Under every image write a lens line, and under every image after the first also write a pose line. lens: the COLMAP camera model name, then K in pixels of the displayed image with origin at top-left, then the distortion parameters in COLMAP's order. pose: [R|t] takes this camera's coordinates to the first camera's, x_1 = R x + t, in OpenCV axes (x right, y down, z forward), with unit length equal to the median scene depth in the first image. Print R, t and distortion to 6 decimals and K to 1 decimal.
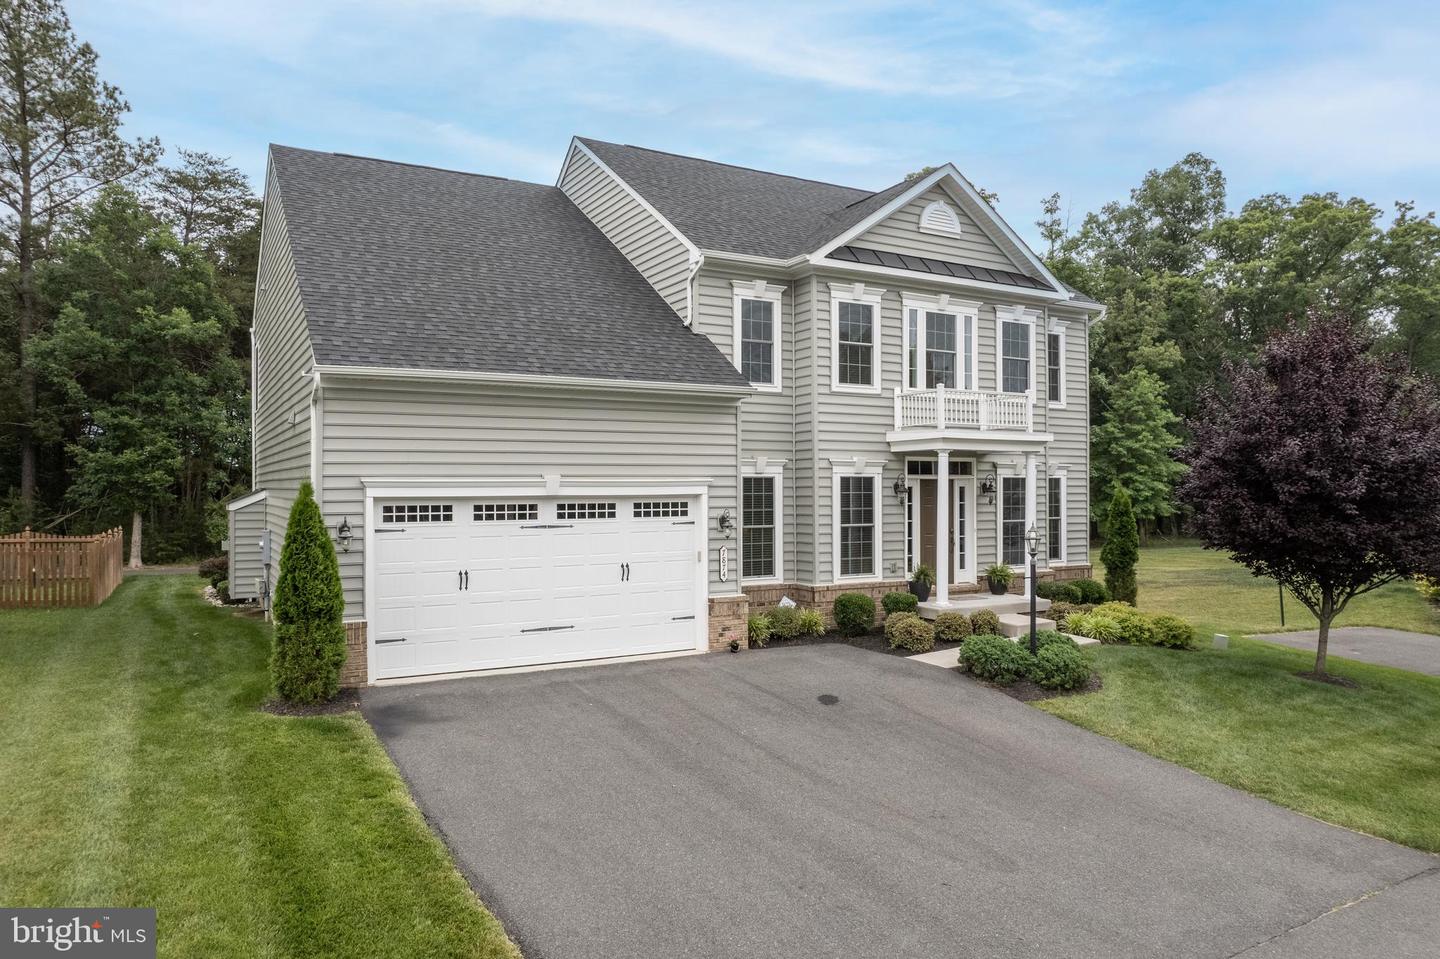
lens RADIAL K [[921.0, 0, 728.1], [0, 921.0, 483.9], [0, 0, 1]] dist [-0.017178, 0.004605]
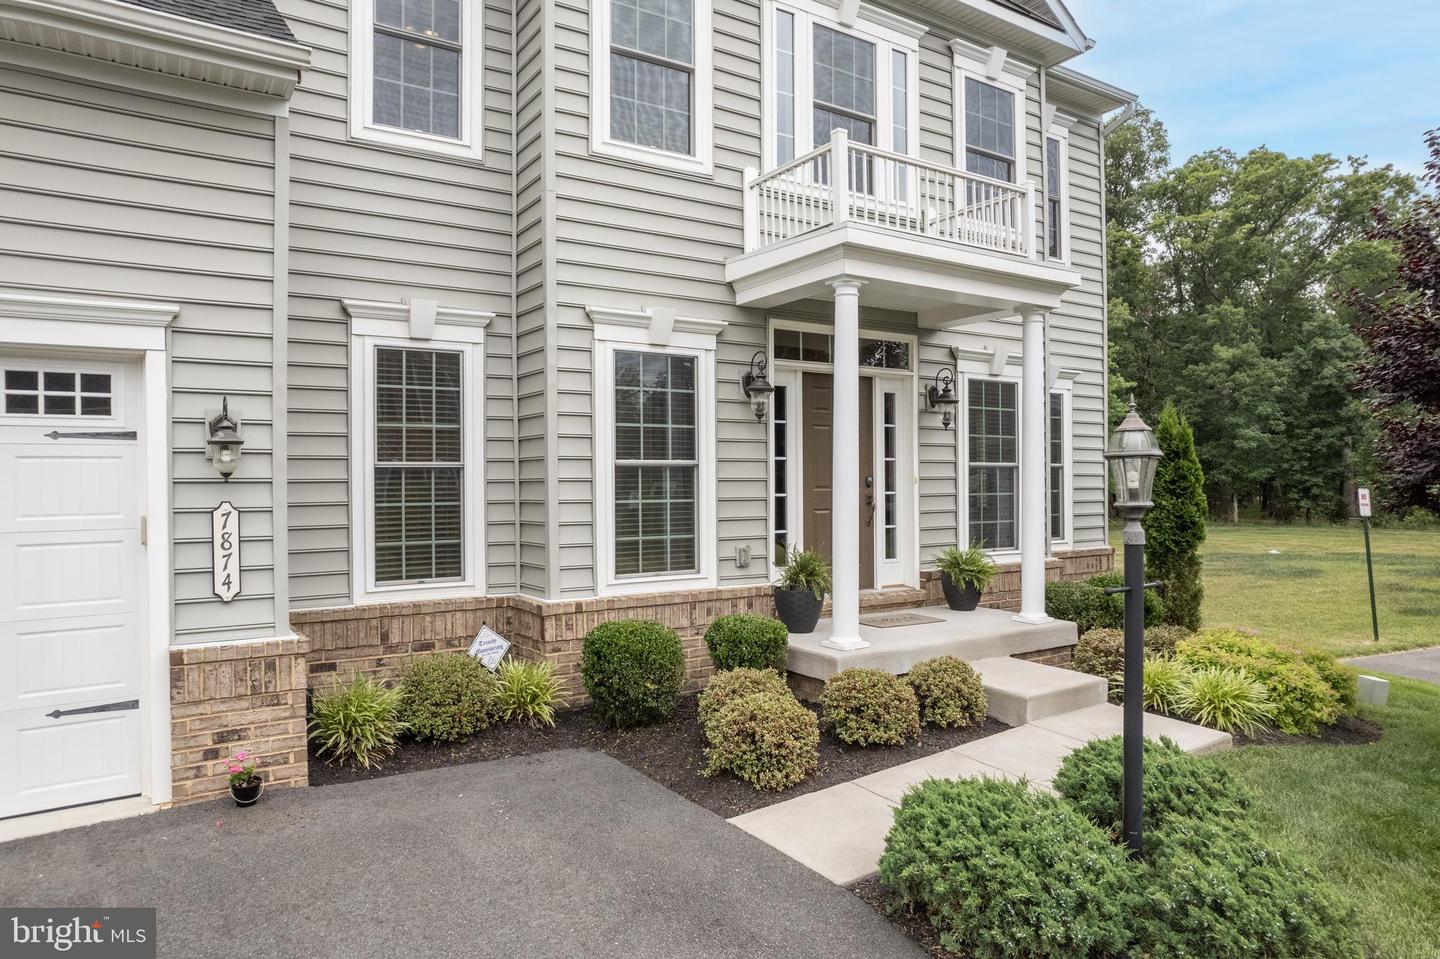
lens RADIAL K [[921.0, 0, 709.5], [0, 921.0, 475.7], [0, 0, 1]] dist [-0.017178, 0.004605]
pose [[0.998266, -0.004363, 0.058701, 0.138313], [0.004190, 0.999986, 0.003078, 0.049473], [-0.058713, -0.002827, 0.998271, 0.550300]]
